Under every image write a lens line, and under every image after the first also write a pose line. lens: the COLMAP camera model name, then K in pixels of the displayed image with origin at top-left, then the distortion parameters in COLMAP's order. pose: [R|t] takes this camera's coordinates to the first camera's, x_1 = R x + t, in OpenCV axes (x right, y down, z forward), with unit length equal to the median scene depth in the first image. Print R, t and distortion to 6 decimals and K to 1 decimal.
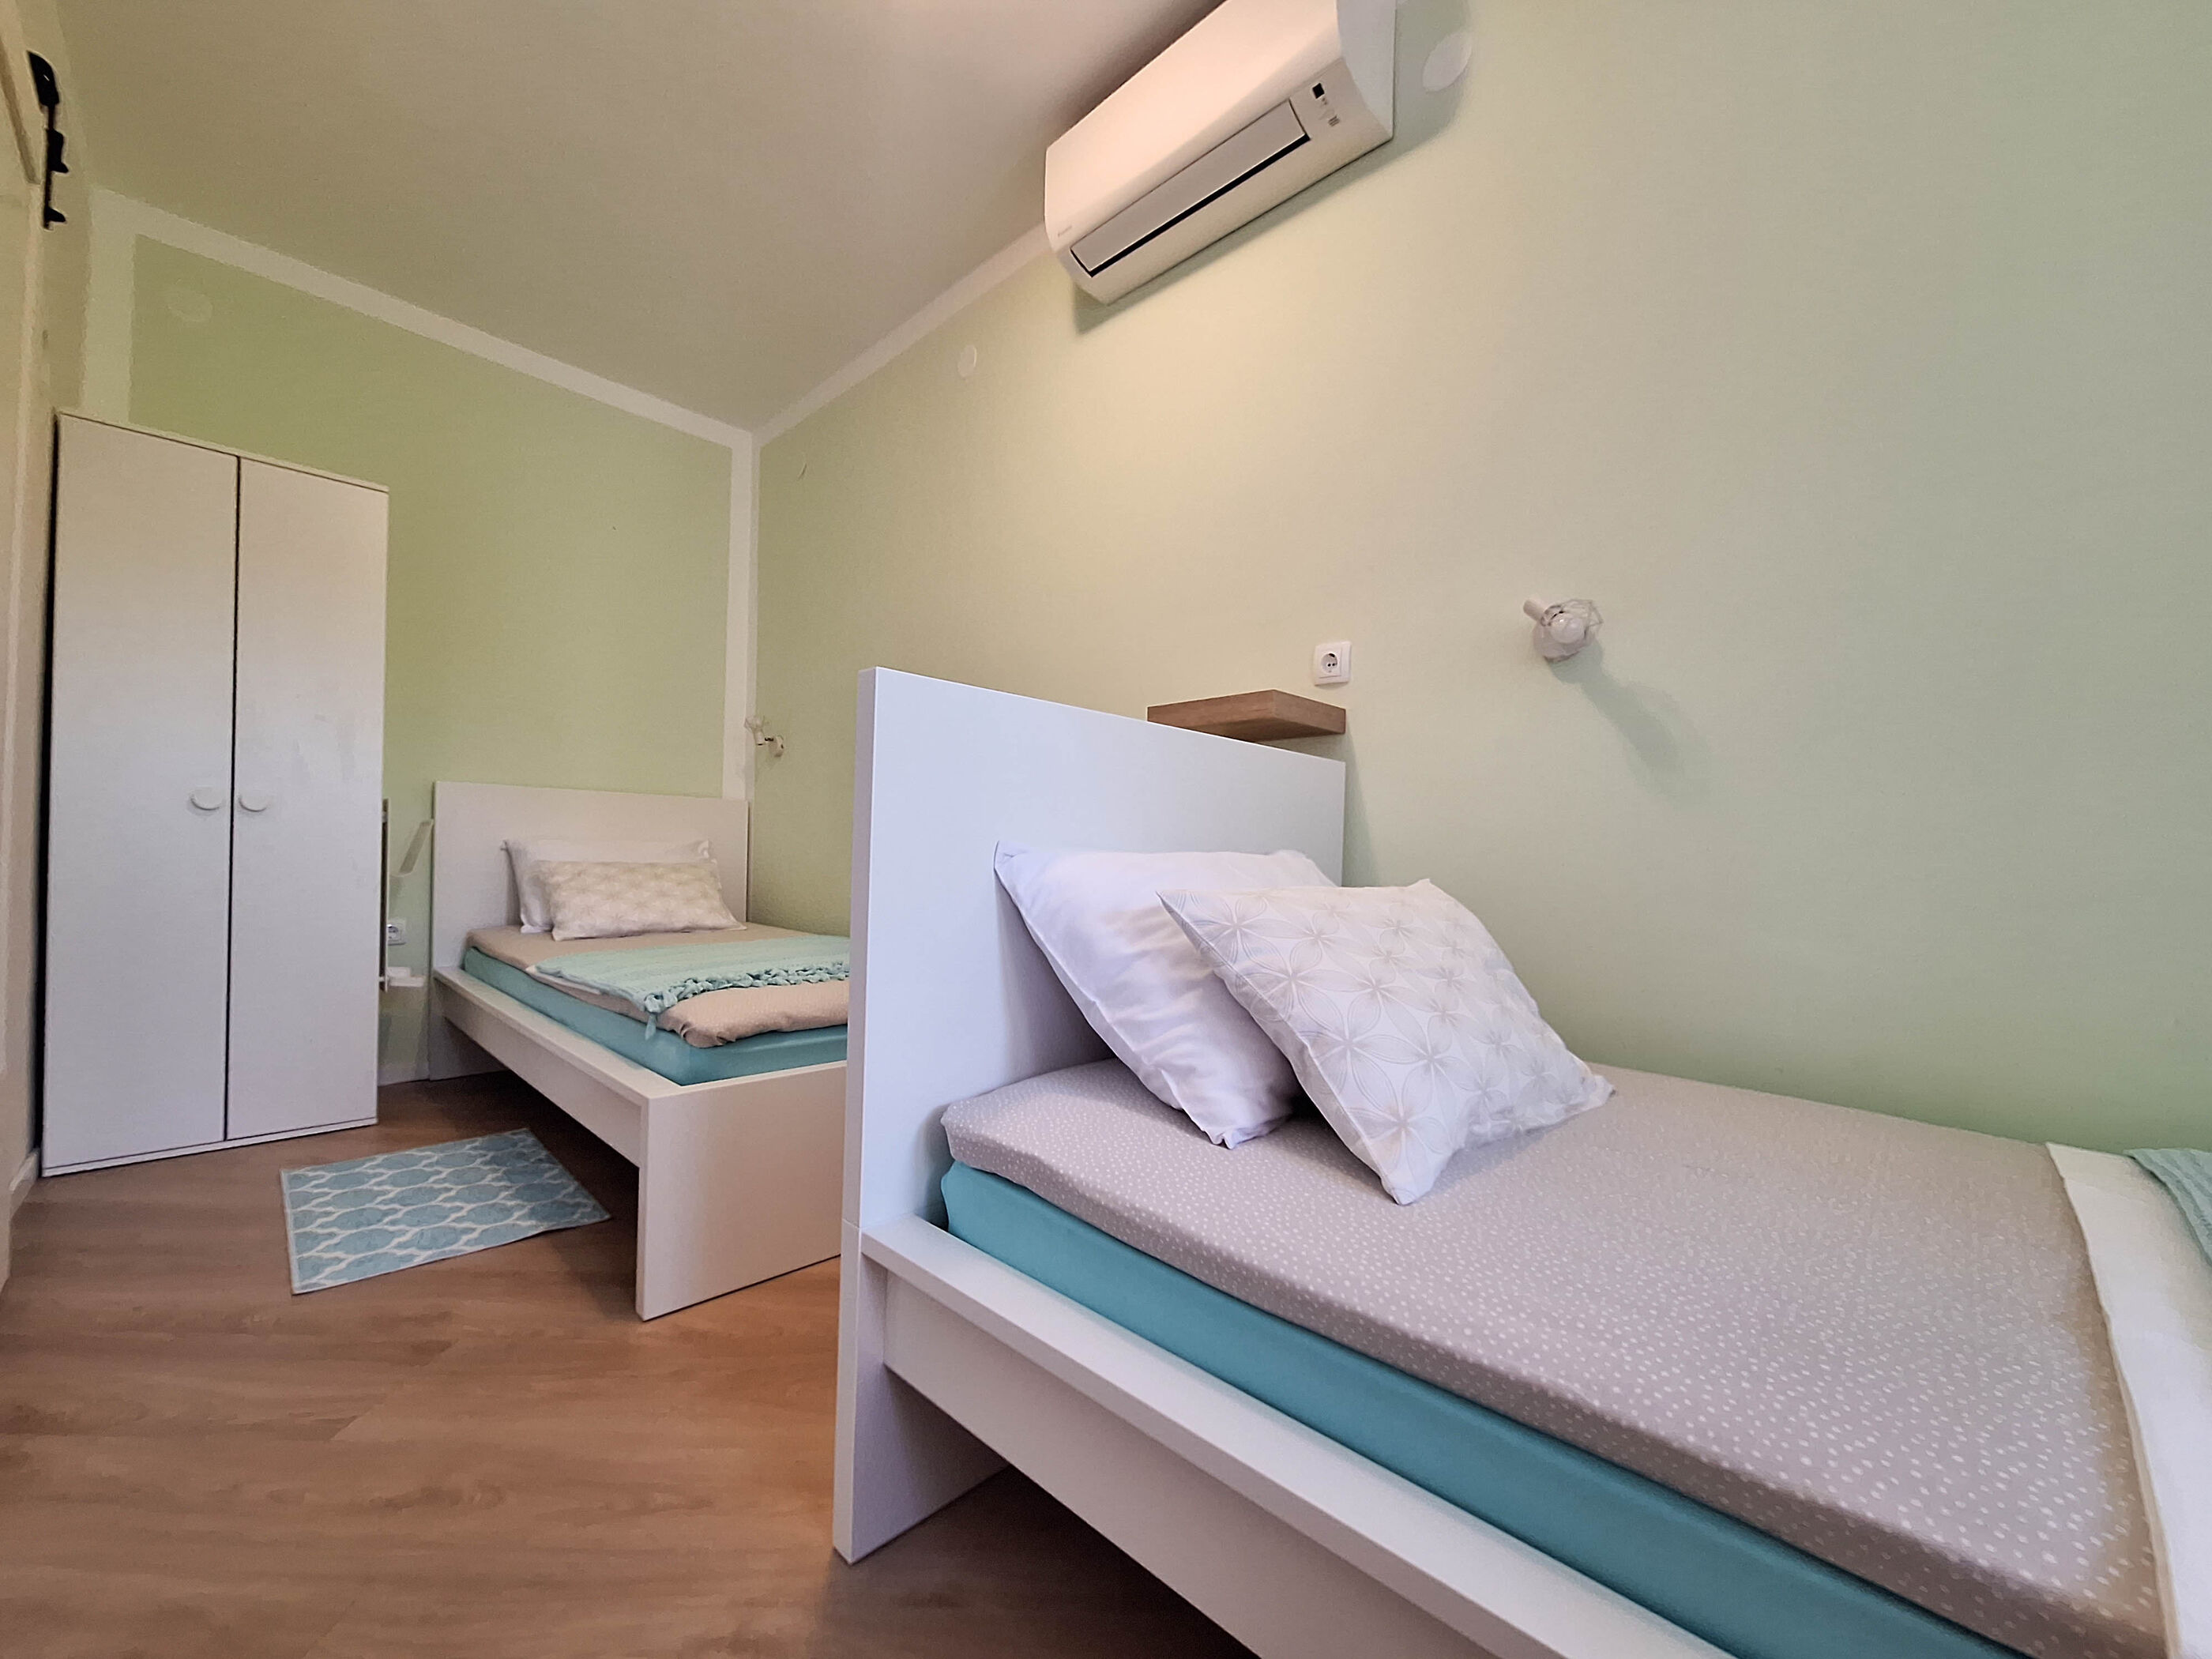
lens RADIAL K [[870.4, 0, 1094.7], [0, 870.4, 860.5], [0, 0, 1]] dist [0.001714, -0.000580]
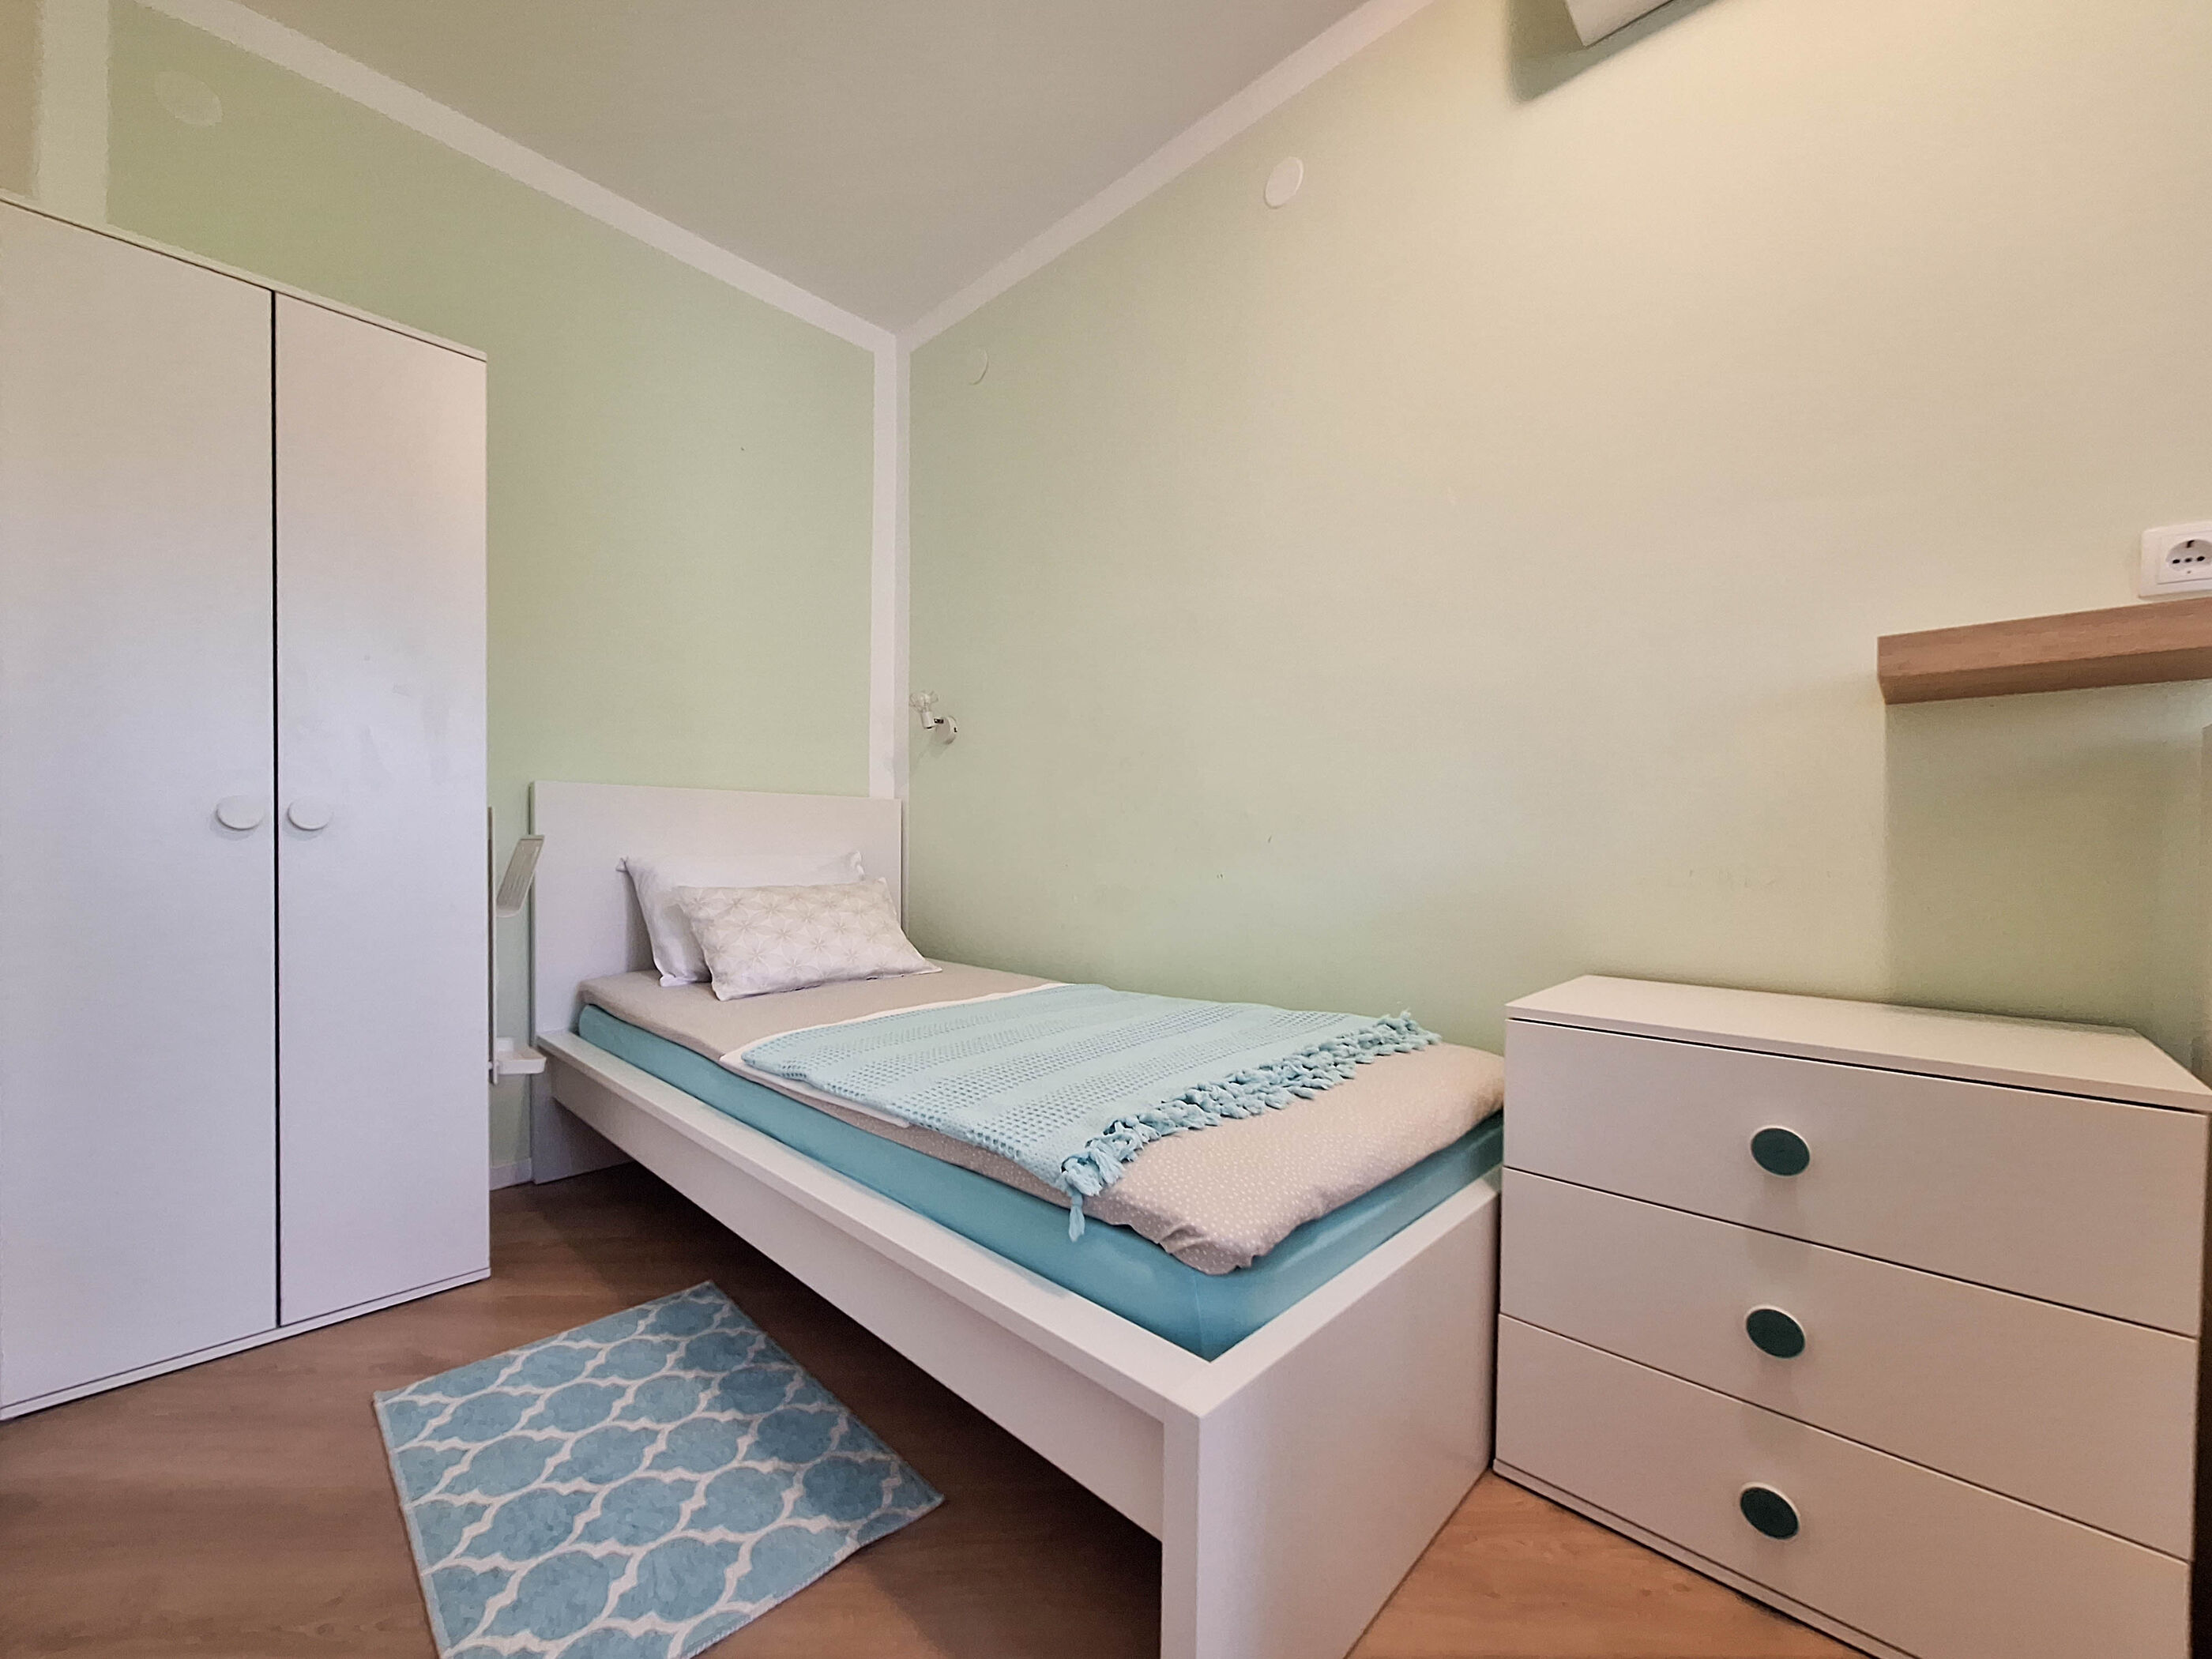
lens RADIAL K [[870.4, 0, 1094.7], [0, 870.4, 860.5], [0, 0, 1]] dist [0.001714, -0.000580]
pose [[0.999860, -0.014919, 0.007591, -0.379751], [0.014835, 0.999829, 0.011054, -0.032740], [-0.007755, -0.010940, 0.999910, 0.338846]]
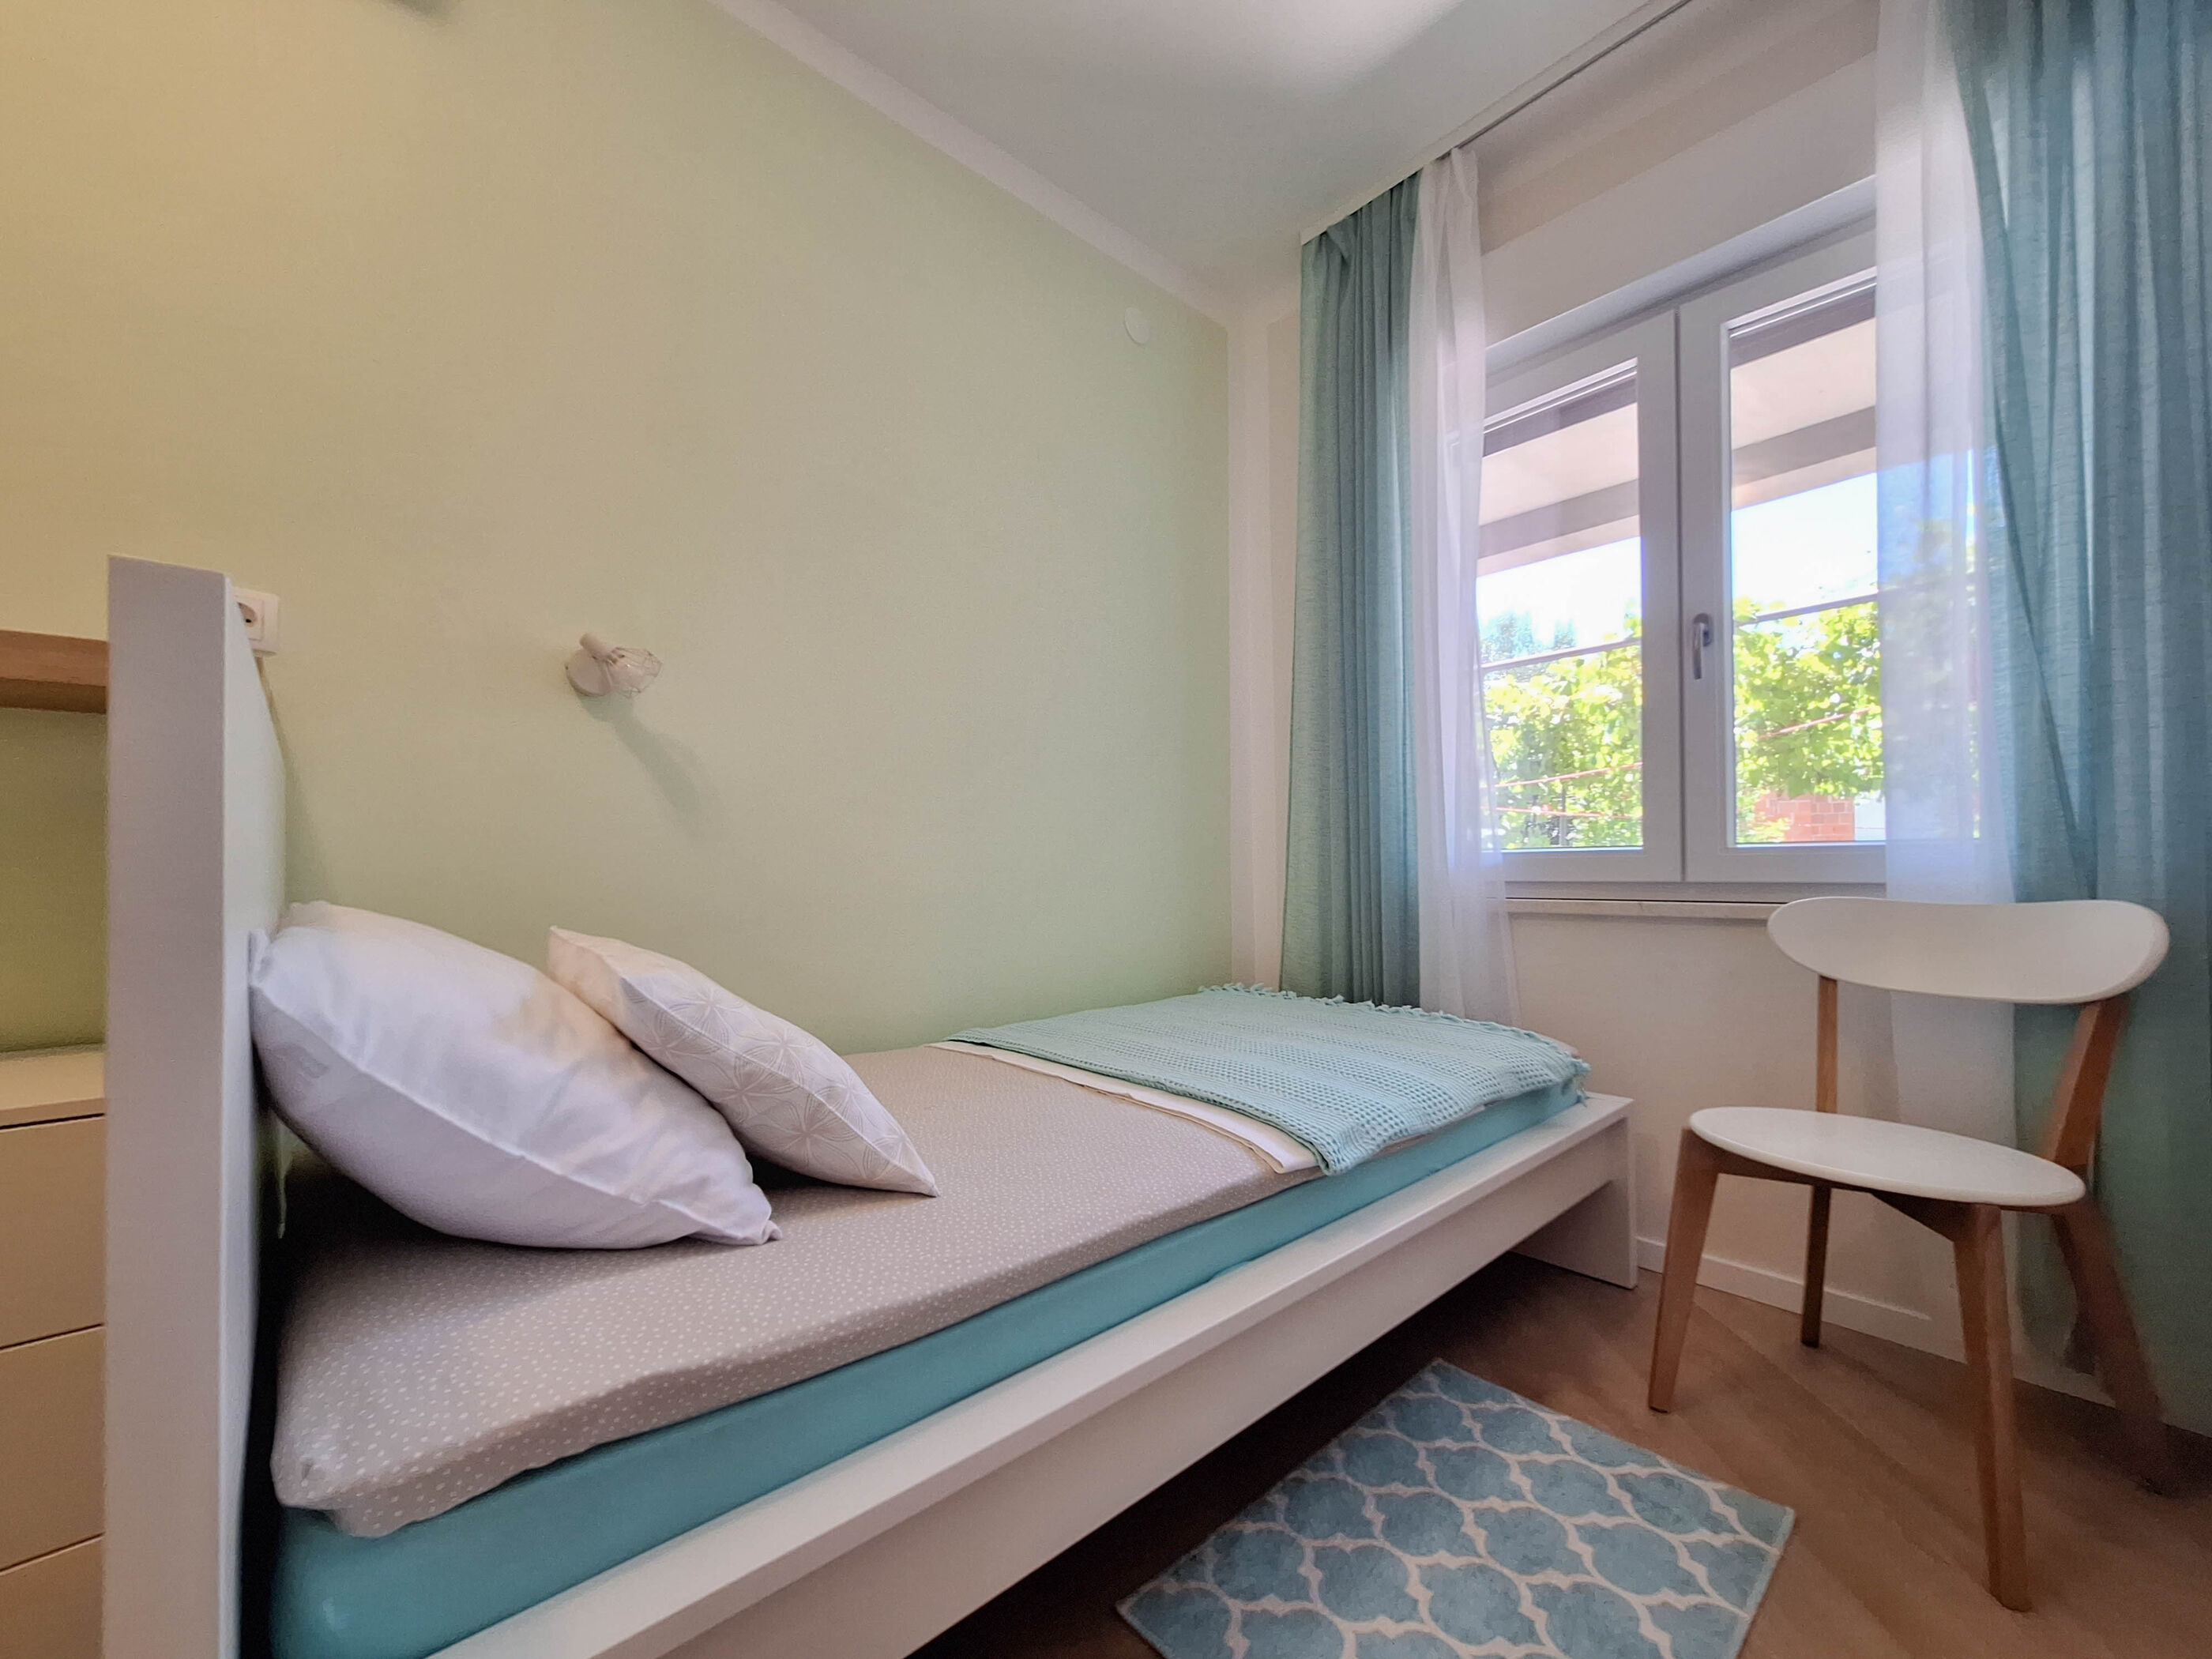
lens RADIAL K [[876.9, 0, 1103.4], [0, 876.9, 869.6], [0, 0, 1]] dist [-0.000766, 0.000121]
pose [[0.067589, -0.025434, 0.997389, -0.292762], [0.015425, 0.999582, 0.024445, -0.031080], [-0.997594, 0.013732, 0.067953, 0.232384]]
